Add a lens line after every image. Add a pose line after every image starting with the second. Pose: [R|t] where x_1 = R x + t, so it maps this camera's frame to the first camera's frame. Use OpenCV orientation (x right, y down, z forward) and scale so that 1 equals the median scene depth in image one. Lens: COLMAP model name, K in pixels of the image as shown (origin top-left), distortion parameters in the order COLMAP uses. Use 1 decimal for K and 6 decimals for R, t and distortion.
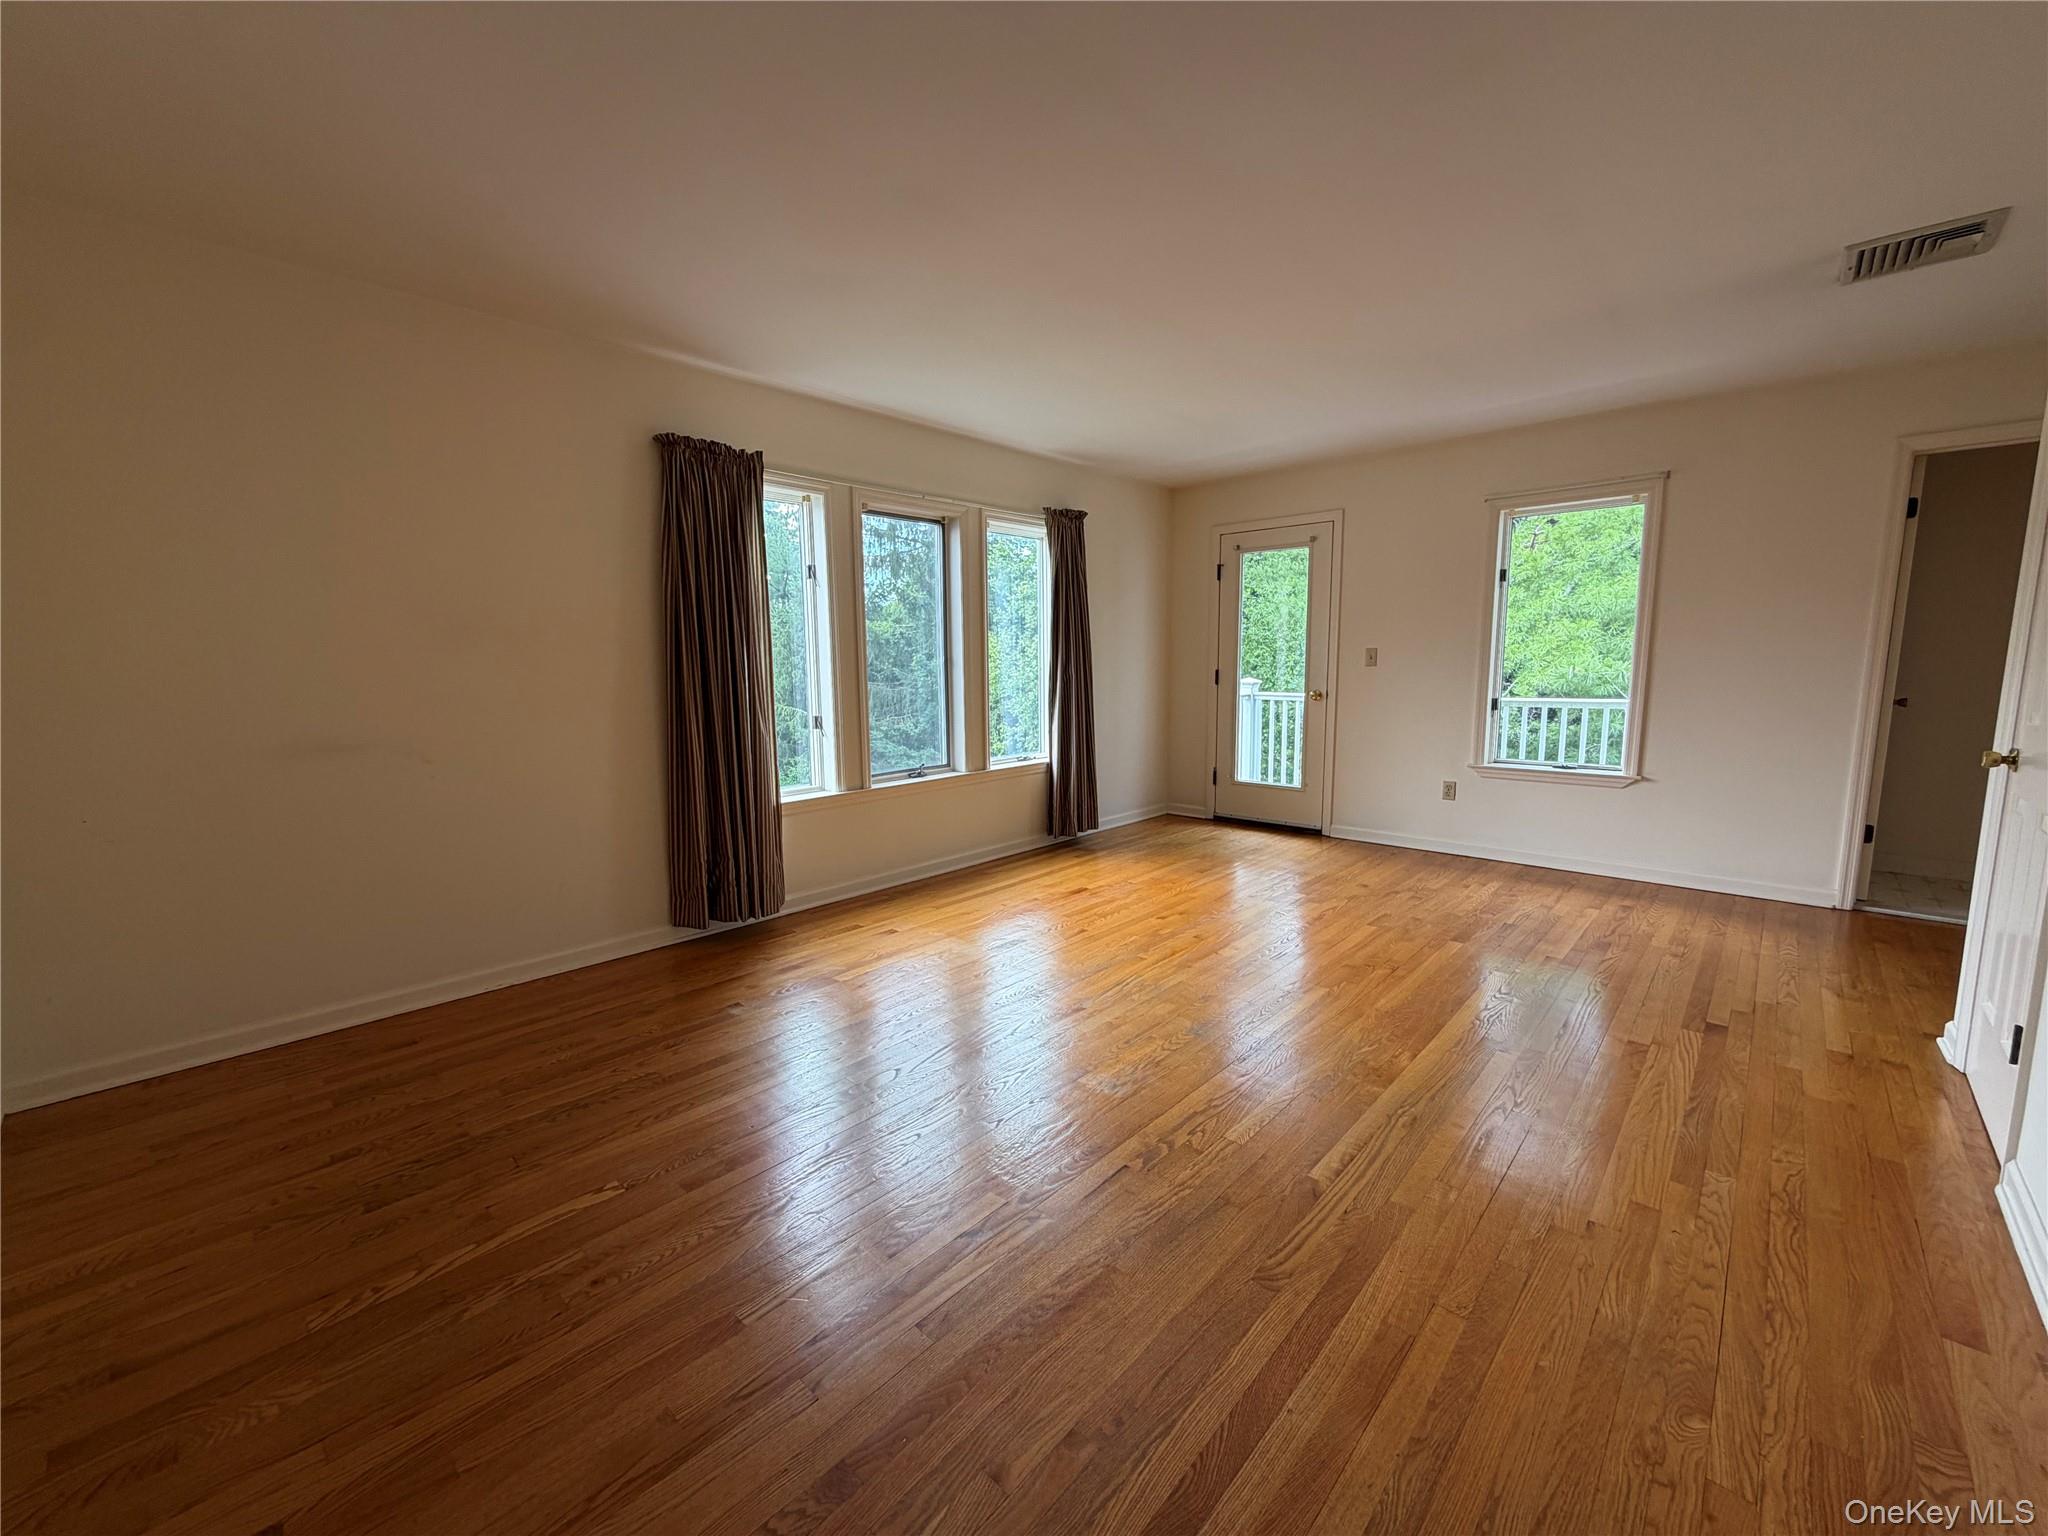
lens RADIAL K [[811.4, 0, 1018.0], [0, 811.4, 767.0], [0, 0, 1]] dist [-0.000231, -0.000360]
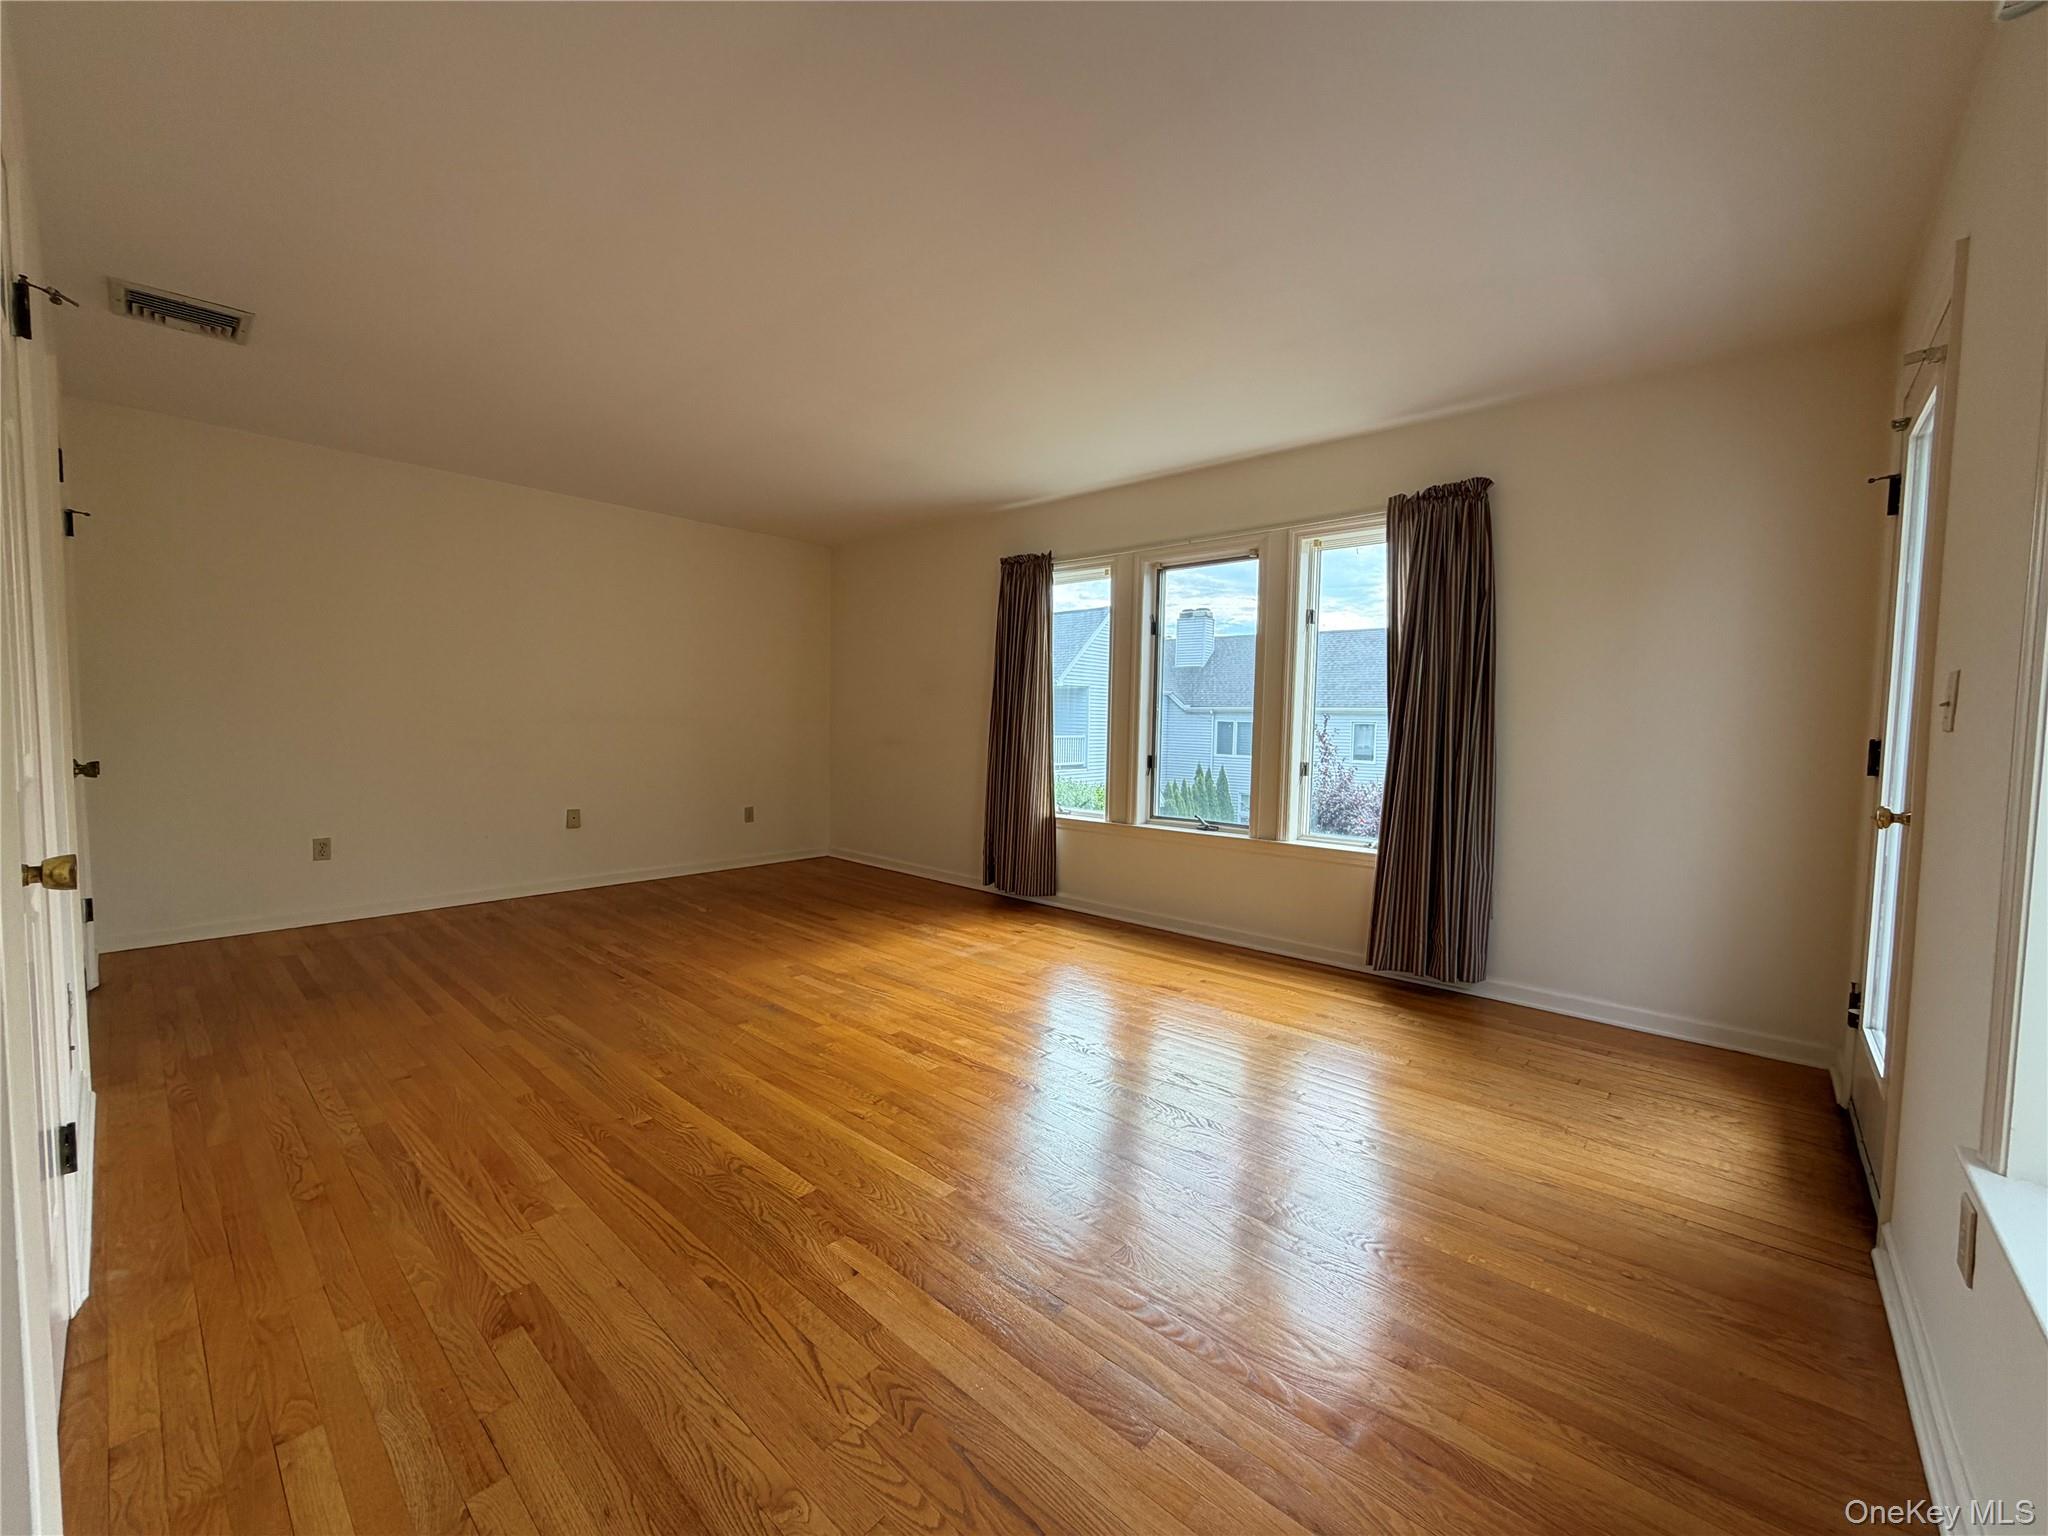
lens RADIAL K [[811.4, 0, 1018.0], [0, 811.4, 767.0], [0, 0, 1]] dist [-0.000231, -0.000360]
pose [[0.029835, 0.075070, -0.996732, 0.885862], [-0.148969, 0.986373, 0.069831, -0.103268], [0.988392, 0.146399, 0.040612, 0.801467]]
